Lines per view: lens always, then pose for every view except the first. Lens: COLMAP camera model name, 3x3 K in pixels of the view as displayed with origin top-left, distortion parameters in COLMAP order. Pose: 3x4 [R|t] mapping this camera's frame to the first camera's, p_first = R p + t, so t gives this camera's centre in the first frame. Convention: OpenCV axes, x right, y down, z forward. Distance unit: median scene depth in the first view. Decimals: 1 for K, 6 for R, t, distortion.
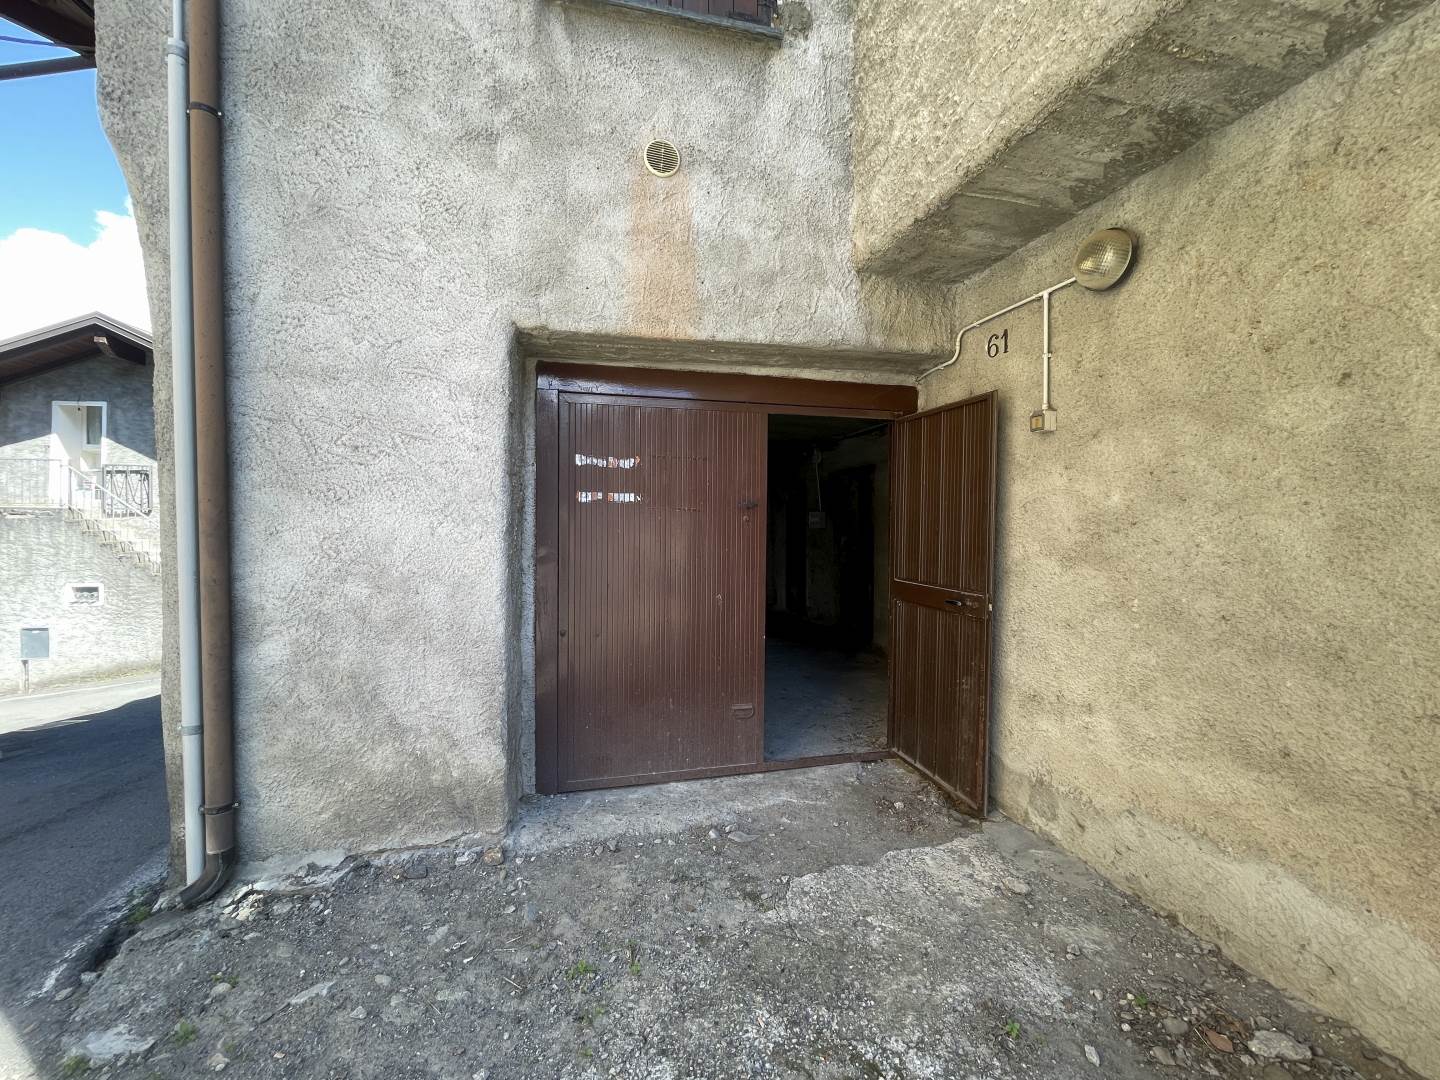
lens RADIAL K [[614.7, 0, 720.0], [0, 614.7, 540.0], [0, 0, 1]] dist [-0.002400, -0.000189]
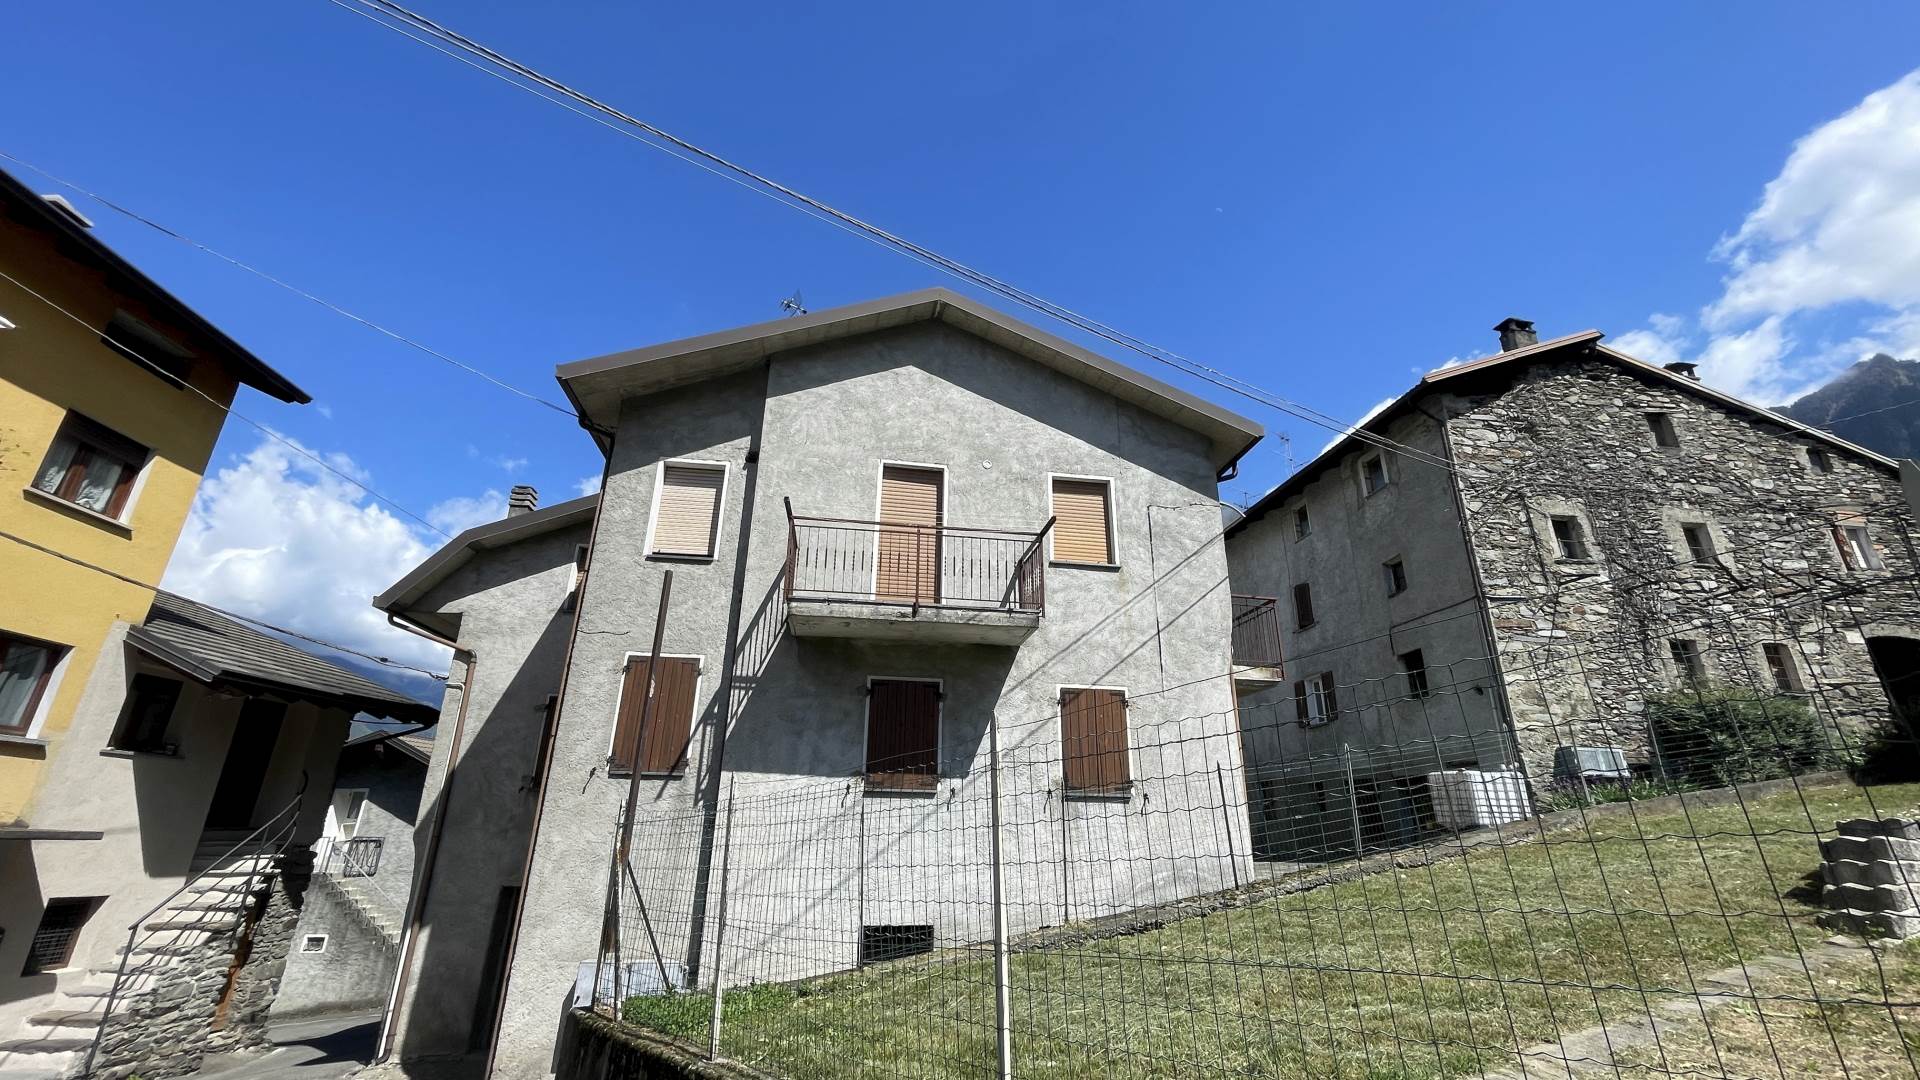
lens RADIAL K [[781.1, 0, 953.1], [0, 781.1, 536.9], [0, 0, 1]] dist [-0.002891, -0.000075]
pose [[0.992577, -0.031744, -0.117399, 0.593250], [-0.015080, 0.925759, -0.377814, -0.114414], [0.120677, 0.376779, 0.918409, -0.747951]]
